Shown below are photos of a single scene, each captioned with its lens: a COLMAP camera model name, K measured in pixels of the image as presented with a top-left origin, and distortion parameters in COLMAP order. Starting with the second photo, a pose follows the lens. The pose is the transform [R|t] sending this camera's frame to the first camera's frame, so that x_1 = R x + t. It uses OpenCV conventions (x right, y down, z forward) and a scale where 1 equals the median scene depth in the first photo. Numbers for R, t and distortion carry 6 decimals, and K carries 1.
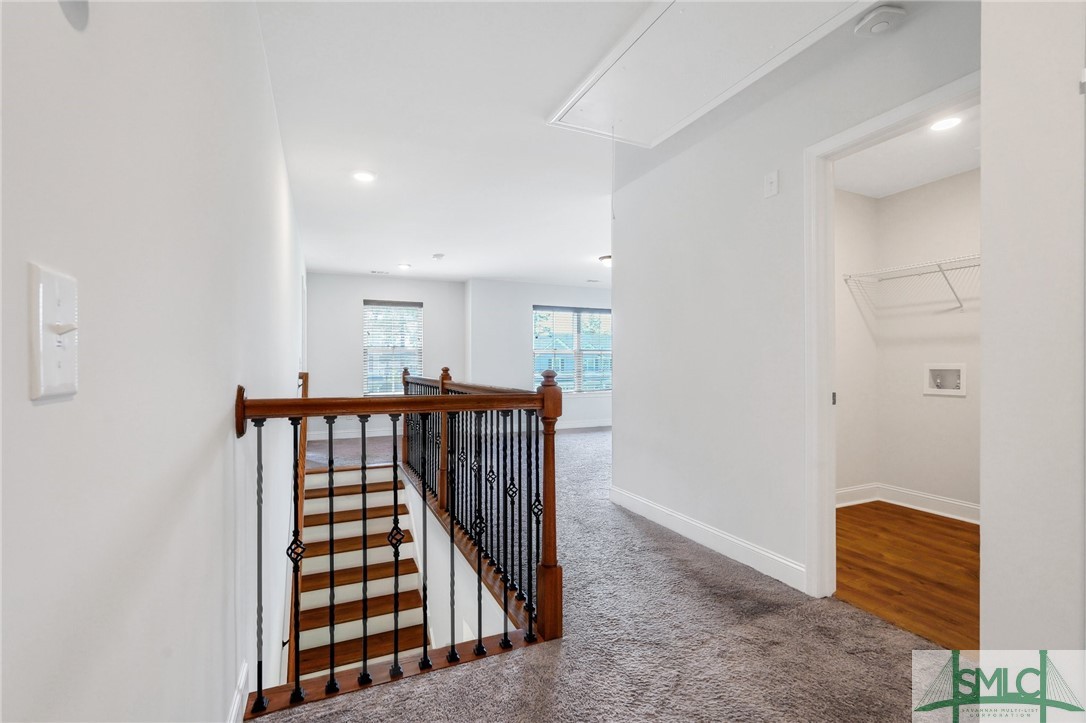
lens RADIAL K [[489.5, 0, 541.7], [0, 489.5, 362.3], [0, 0, 1]] dist [0.003732, 0.000325]
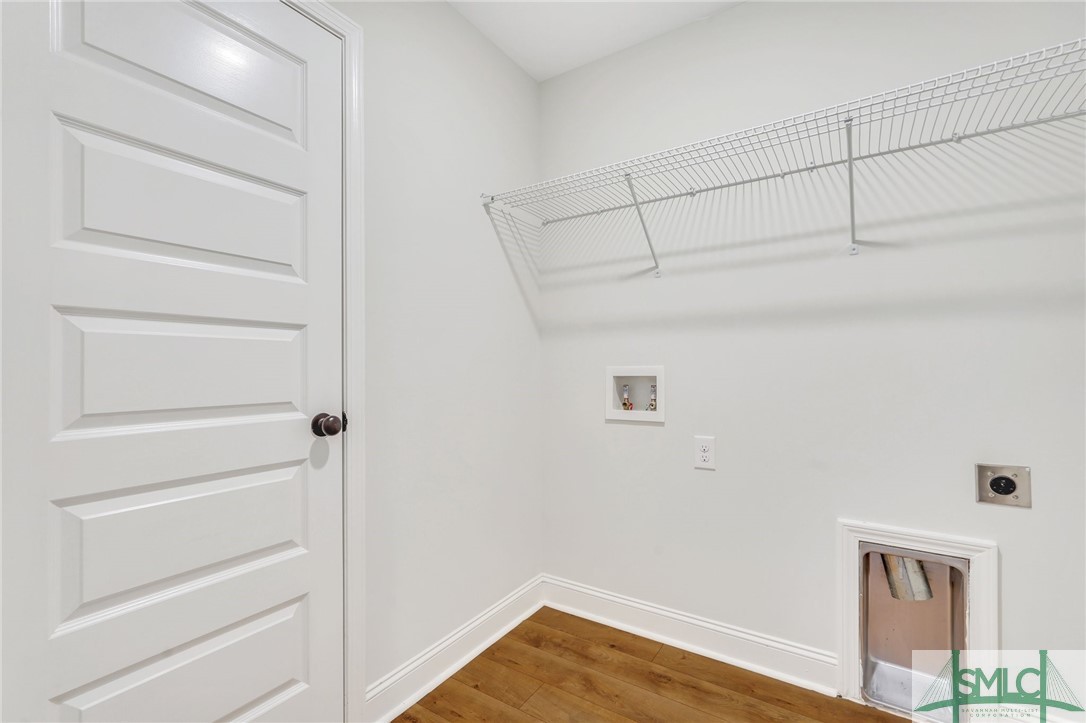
lens RADIAL K [[479.2, 0, 541.1], [0, 479.2, 368.9], [0, 0, 1]] dist [0.002188, 0.000071]
pose [[0.857061, 0.001034, 0.515214, 0.433661], [0.006057, 0.999909, -0.012083, 0.011581], [-0.515179, 0.013477, 0.856976, 0.570386]]
